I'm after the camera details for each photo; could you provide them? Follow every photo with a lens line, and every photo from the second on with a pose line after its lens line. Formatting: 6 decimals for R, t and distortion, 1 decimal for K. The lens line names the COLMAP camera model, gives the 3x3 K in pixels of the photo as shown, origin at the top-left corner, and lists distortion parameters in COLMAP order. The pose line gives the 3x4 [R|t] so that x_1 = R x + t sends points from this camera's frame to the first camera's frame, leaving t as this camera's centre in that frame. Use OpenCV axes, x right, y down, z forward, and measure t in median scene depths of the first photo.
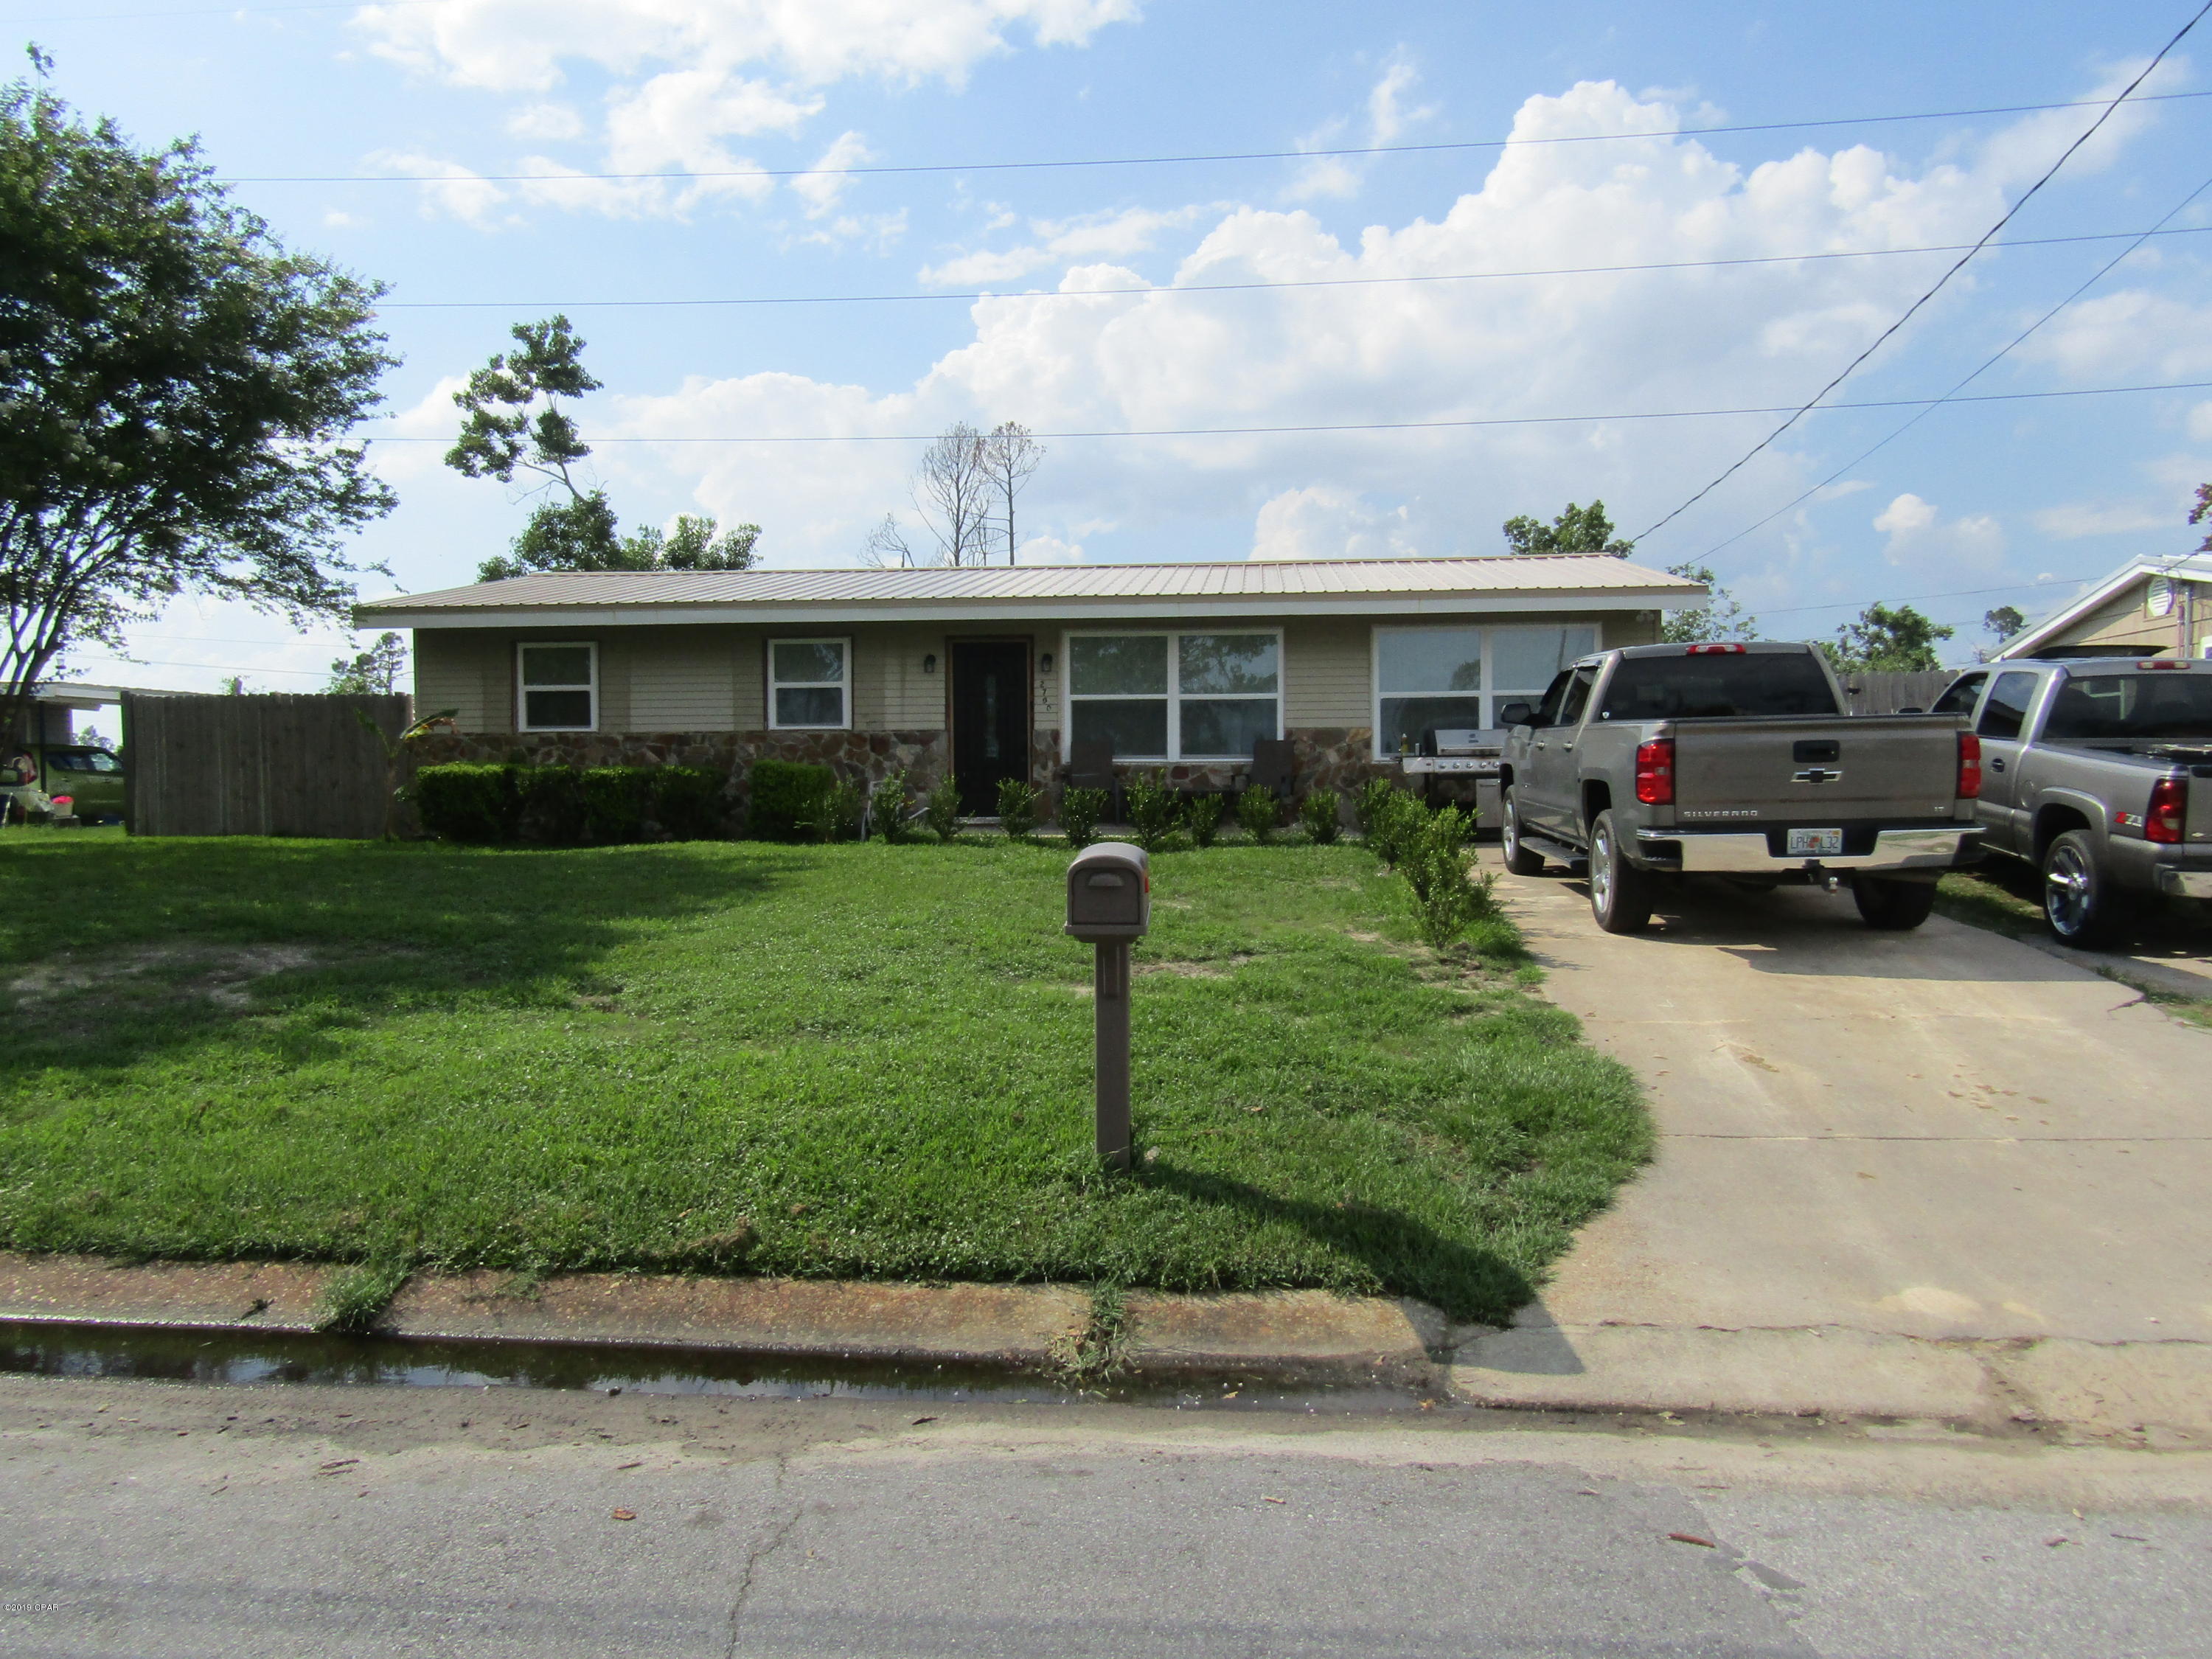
lens RADIAL K [[1570.3, 0, 1102.1], [0, 1570.3, 832.3], [0, 0, 1]] dist [-0.017483, -0.000897]
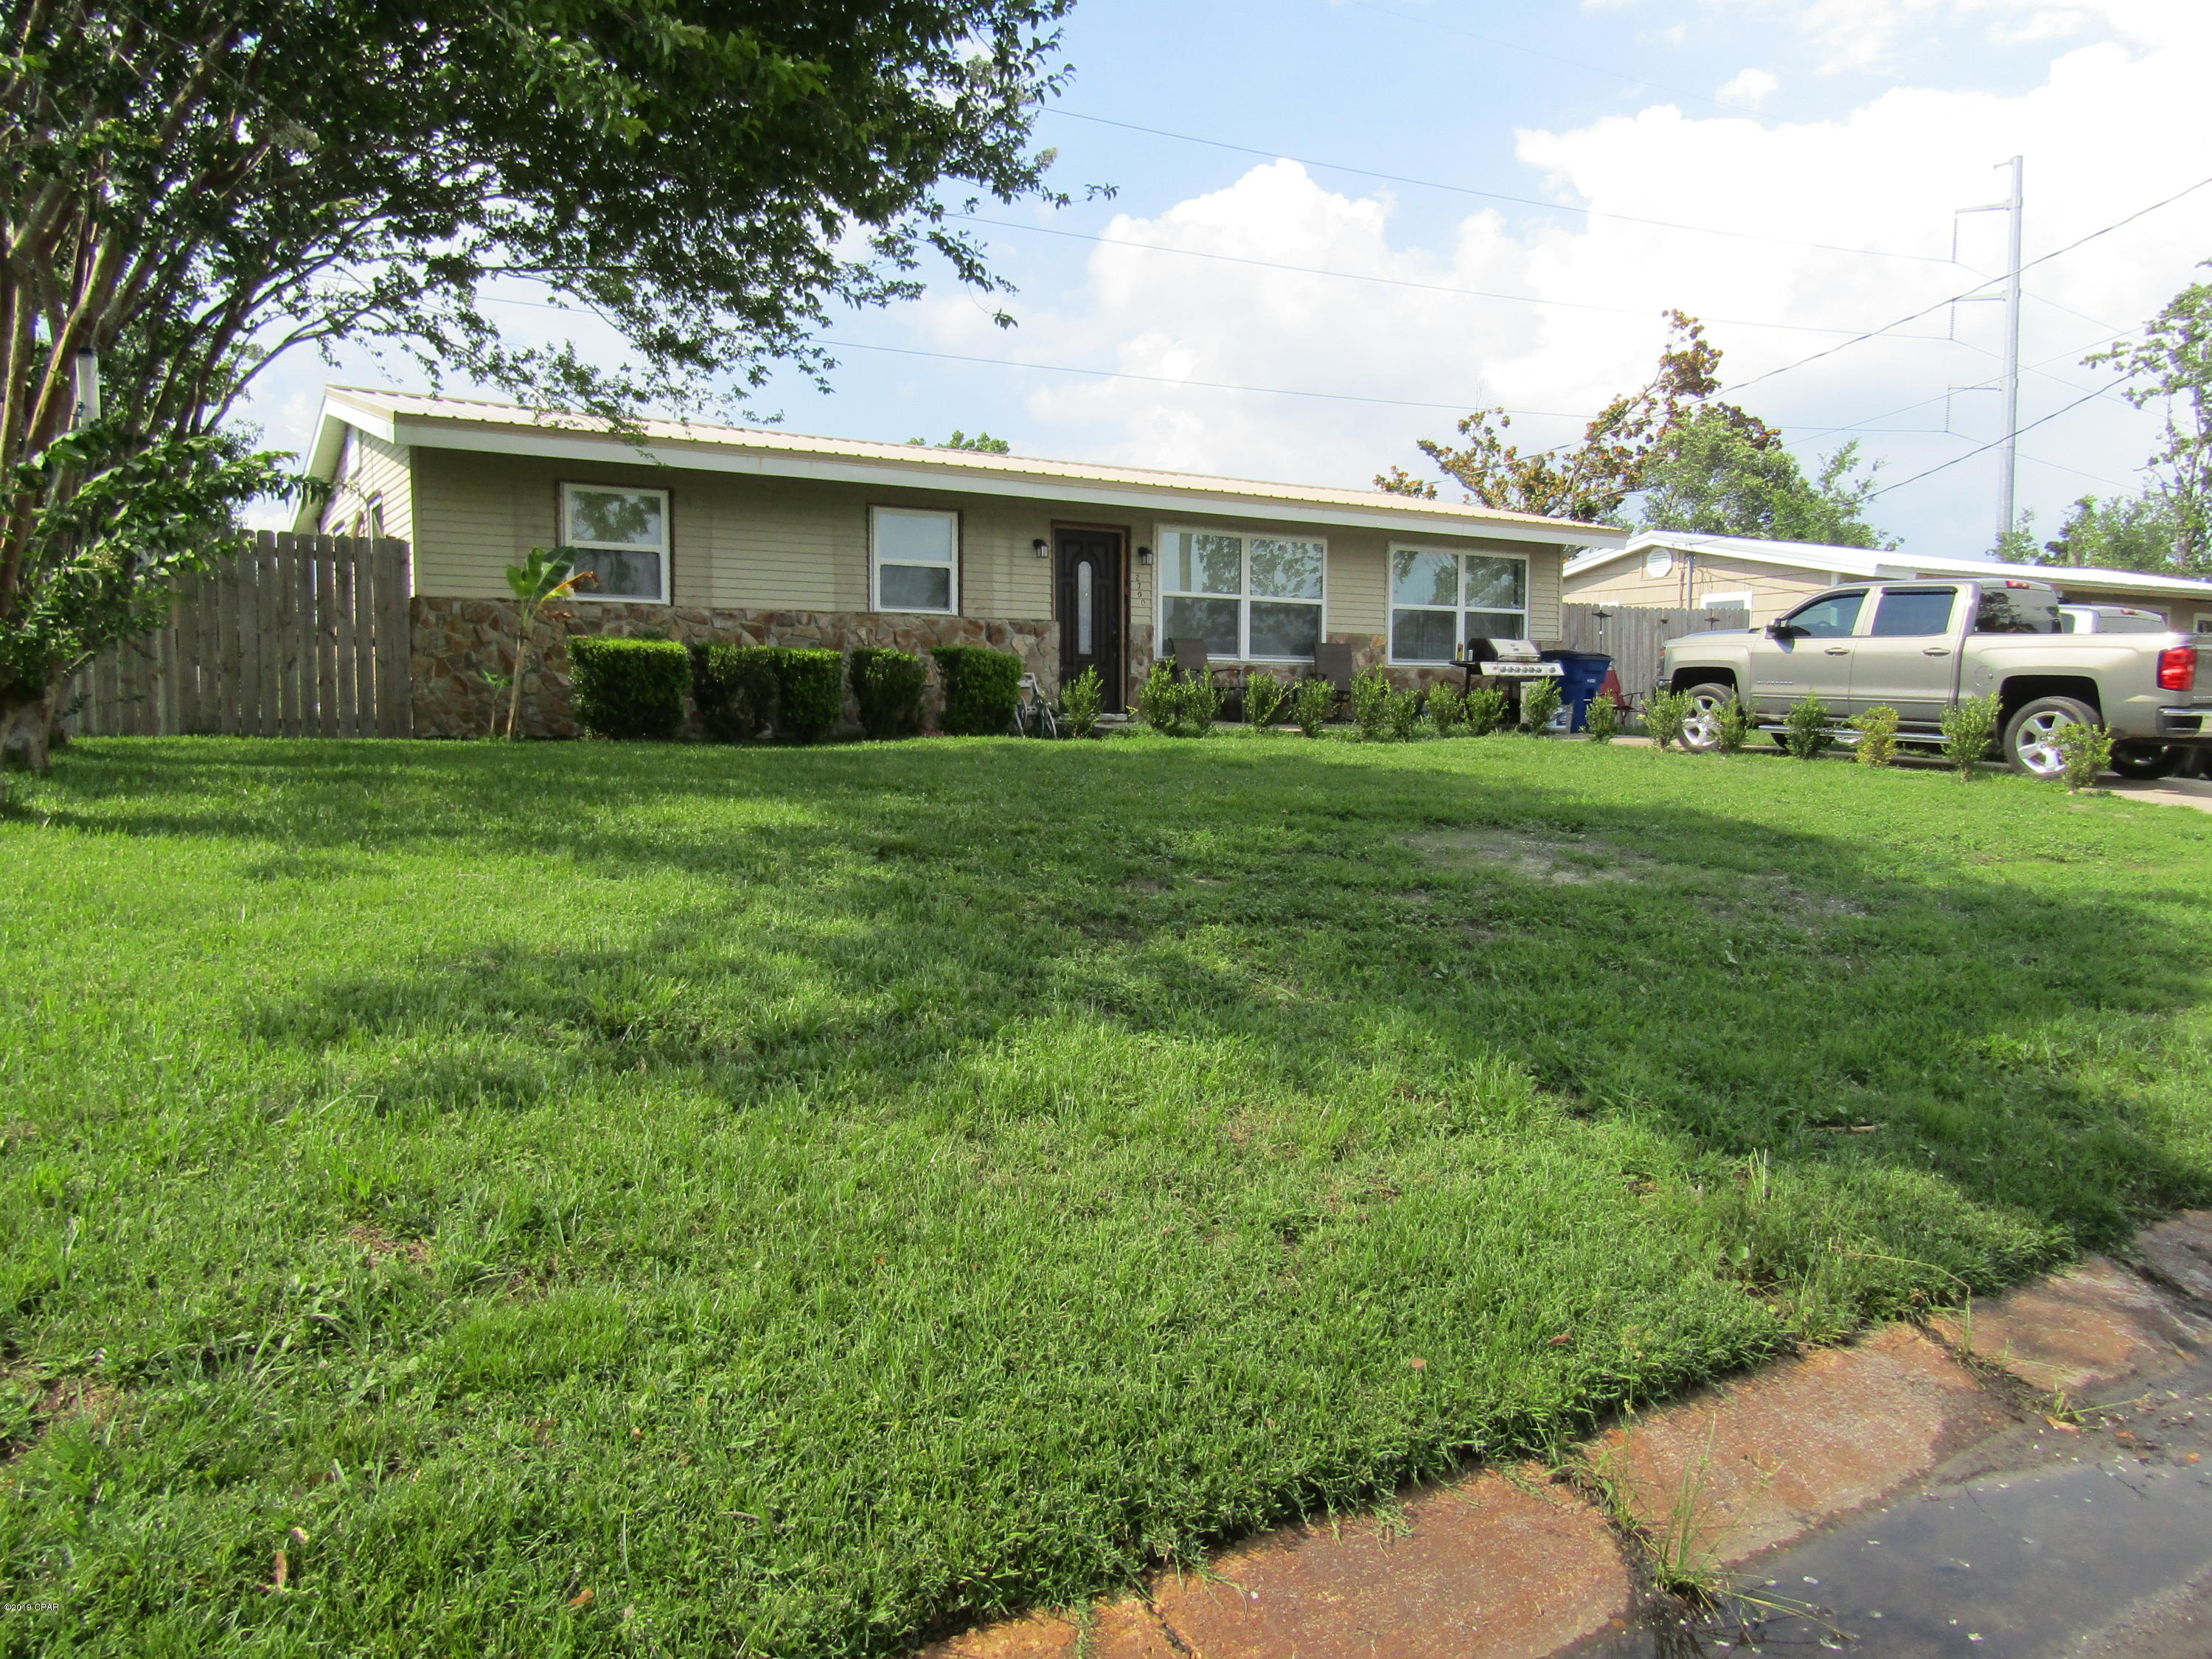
lens RADIAL K [[1570.3, 0, 1102.1], [0, 1570.3, 832.3], [0, 0, 1]] dist [-0.017483, -0.000897]
pose [[0.784705, -0.040770, 0.618528, -0.662585], [0.011680, 0.998630, 0.051006, 0.013285], [-0.619760, -0.032800, 0.784106, 0.247401]]
